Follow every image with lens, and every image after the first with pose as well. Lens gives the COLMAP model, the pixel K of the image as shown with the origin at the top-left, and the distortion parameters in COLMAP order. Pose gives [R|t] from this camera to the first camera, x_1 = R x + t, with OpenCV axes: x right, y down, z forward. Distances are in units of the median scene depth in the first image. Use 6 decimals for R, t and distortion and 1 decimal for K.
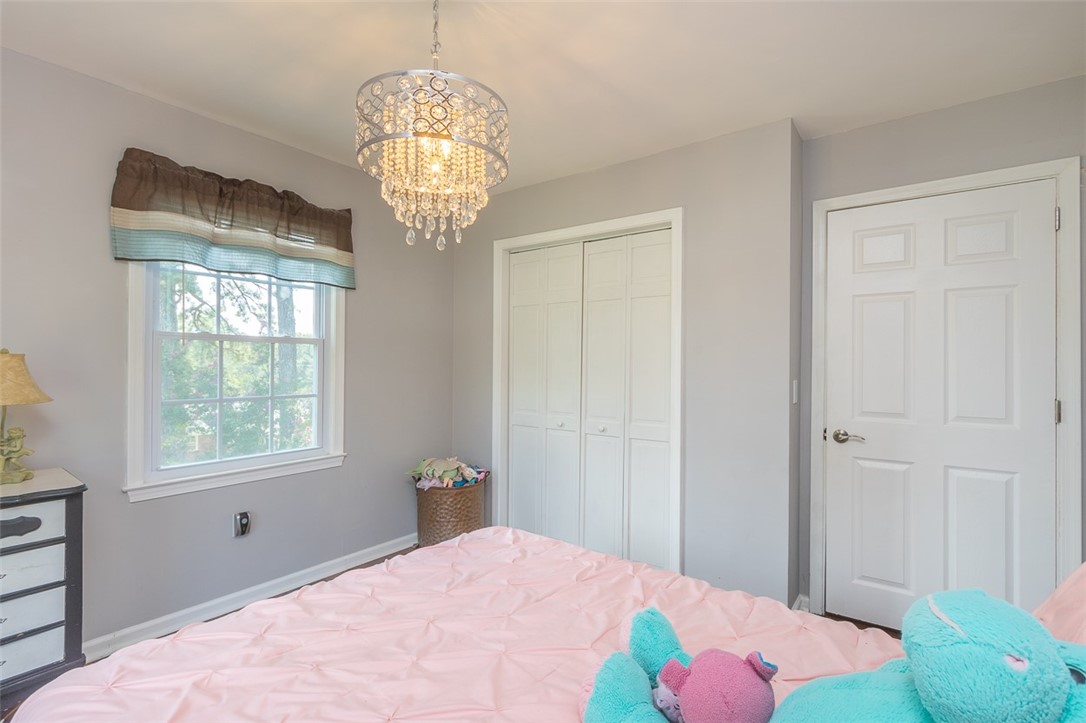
lens RADIAL K [[500.2, 0, 540.0], [0, 500.2, 363.4], [0, 0, 1]] dist [-0.000517, -0.000944]
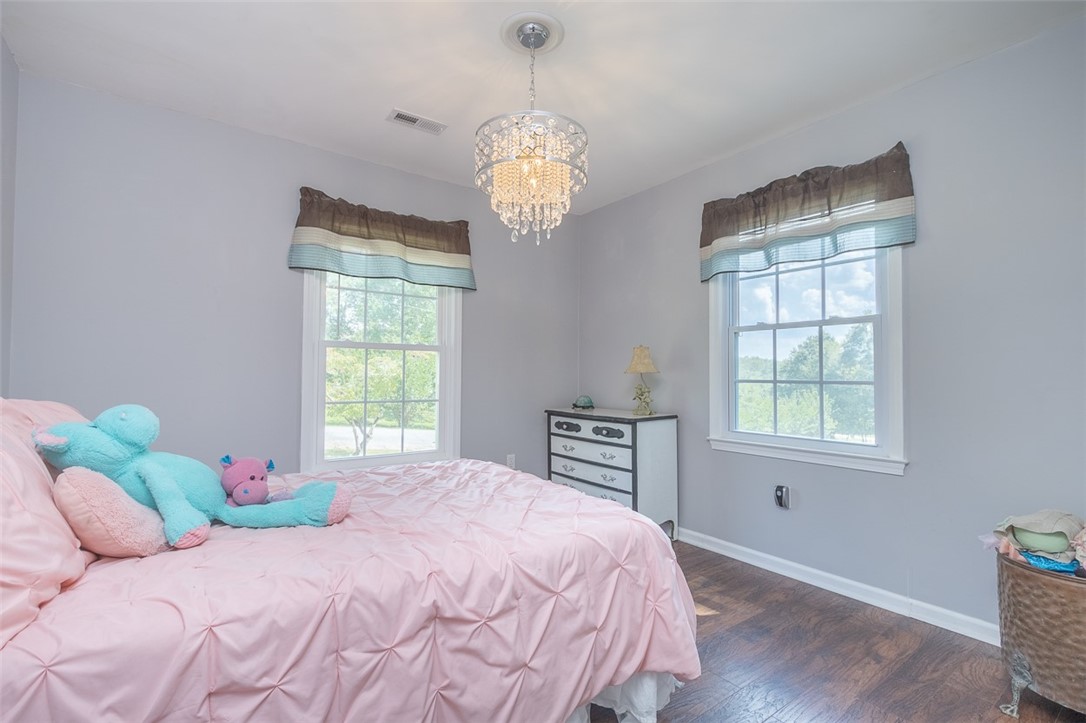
lens RADIAL K [[500.2, 0, 539.8], [0, 500.2, 358.9], [0, 0, 1]] dist [-0.000517, -0.000944]
pose [[-0.293465, -0.042587, -0.955021, 0.599657], [-0.009832, 0.999089, -0.041531, 0.075102], [0.955919, -0.002798, -0.293617, 0.819114]]
